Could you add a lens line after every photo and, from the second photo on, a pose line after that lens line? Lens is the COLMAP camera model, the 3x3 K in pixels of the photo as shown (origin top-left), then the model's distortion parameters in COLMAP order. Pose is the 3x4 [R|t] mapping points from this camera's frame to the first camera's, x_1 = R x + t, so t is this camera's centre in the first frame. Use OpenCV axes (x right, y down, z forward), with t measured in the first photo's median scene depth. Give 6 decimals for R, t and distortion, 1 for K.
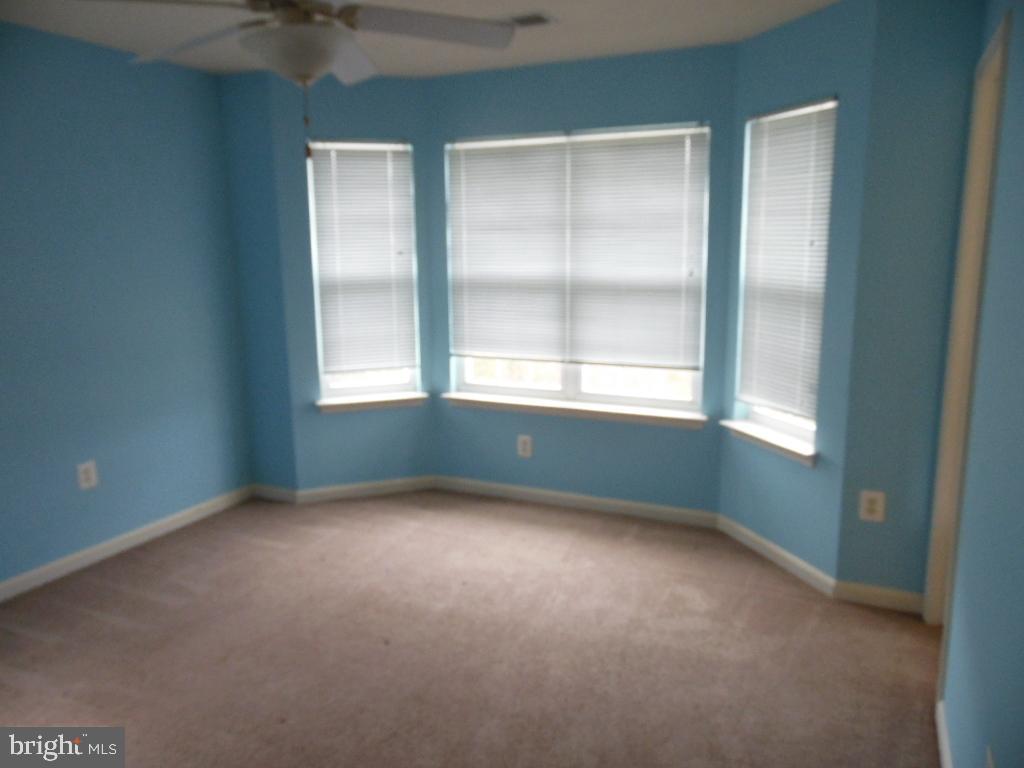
lens RADIAL K [[760.1, 0, 516.4], [0, 760.1, 376.1], [0, 0, 1]] dist [0.007867, 0.009665]
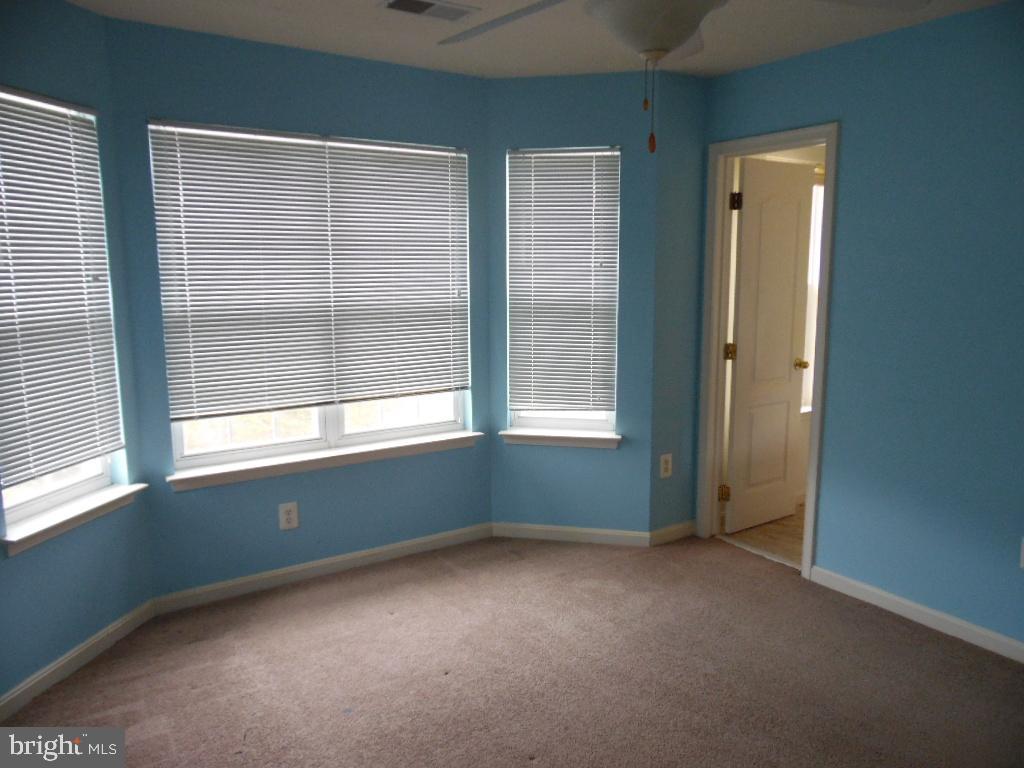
lens RADIAL K [[760.1, 0, 518.0], [0, 760.1, 385.6], [0, 0, 1]] dist [0.007867, 0.009665]
pose [[0.521864, -0.127770, 0.843405, -0.581890], [0.148220, 0.987261, 0.057851, -0.060644], [-0.840053, 0.094820, 0.534154, 0.394720]]
